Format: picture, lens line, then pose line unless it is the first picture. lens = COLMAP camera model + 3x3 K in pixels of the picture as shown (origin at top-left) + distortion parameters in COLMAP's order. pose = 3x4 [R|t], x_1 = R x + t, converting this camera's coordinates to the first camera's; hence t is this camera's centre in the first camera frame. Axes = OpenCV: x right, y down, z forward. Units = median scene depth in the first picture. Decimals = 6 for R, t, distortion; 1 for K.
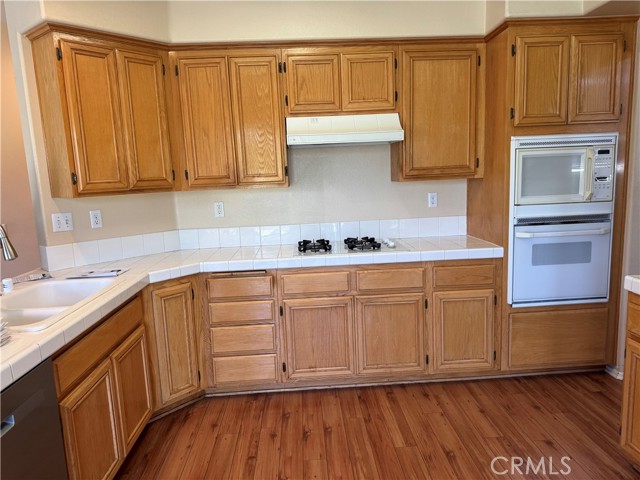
lens RADIAL K [[454.0, 0, 320.8], [0, 454.0, 243.4], [0, 0, 1]] dist [0.042529, -0.048316]
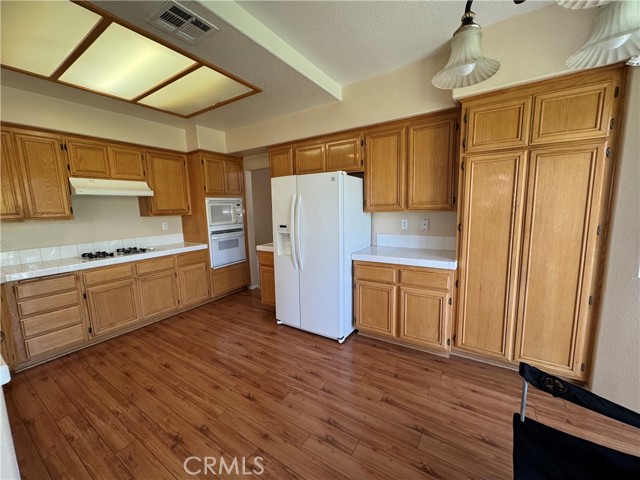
lens RADIAL K [[256.7, 0, 320.4], [0, 256.7, 240.6], [0, 0, 1]] dist [0.018623, 0.000411]
pose [[0.577801, -0.085385, 0.811699, -0.332688], [0.126898, 0.991817, 0.014001, 0.045427], [-0.806252, 0.094913, 0.583908, -0.239085]]
